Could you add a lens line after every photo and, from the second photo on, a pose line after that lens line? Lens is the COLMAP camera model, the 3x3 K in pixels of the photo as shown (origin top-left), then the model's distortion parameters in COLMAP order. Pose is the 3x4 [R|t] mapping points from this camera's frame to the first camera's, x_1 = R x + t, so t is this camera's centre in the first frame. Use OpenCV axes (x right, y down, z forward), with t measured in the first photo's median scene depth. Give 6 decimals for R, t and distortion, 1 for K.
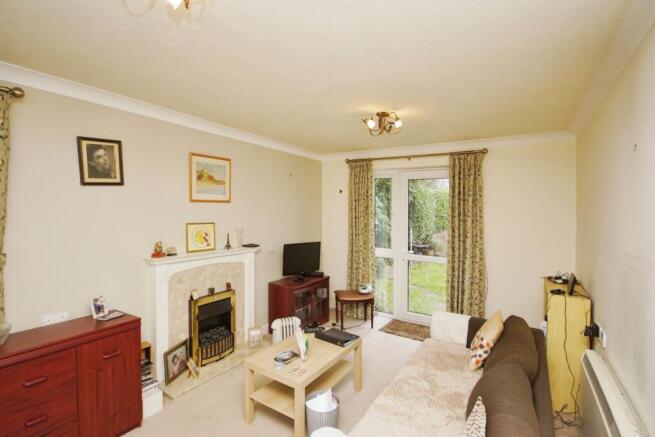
lens RADIAL K [[285.7, 0, 327.5], [0, 285.7, 218.5], [0, 0, 1]] dist [-0.000252, 0.000054]
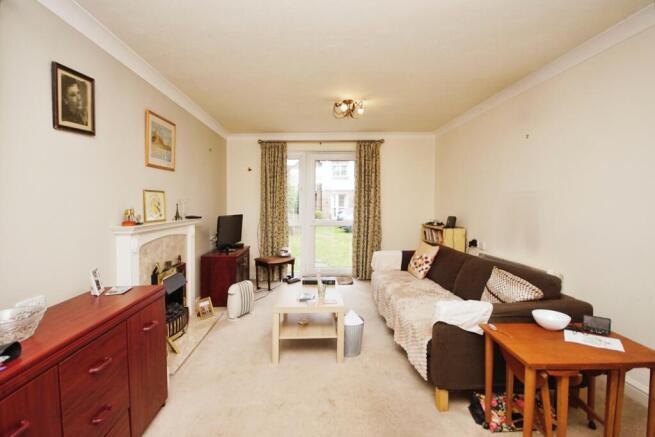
lens RADIAL K [[267.2, 0, 286.2], [0, 267.2, 214.6], [0, 0, 1]] dist [-0.000727, -0.000313]
pose [[0.874274, -0.031984, 0.484378, -0.504237], [0.021772, 0.999406, 0.026695, 0.080339], [-0.484944, -0.012794, 0.874452, 0.062037]]
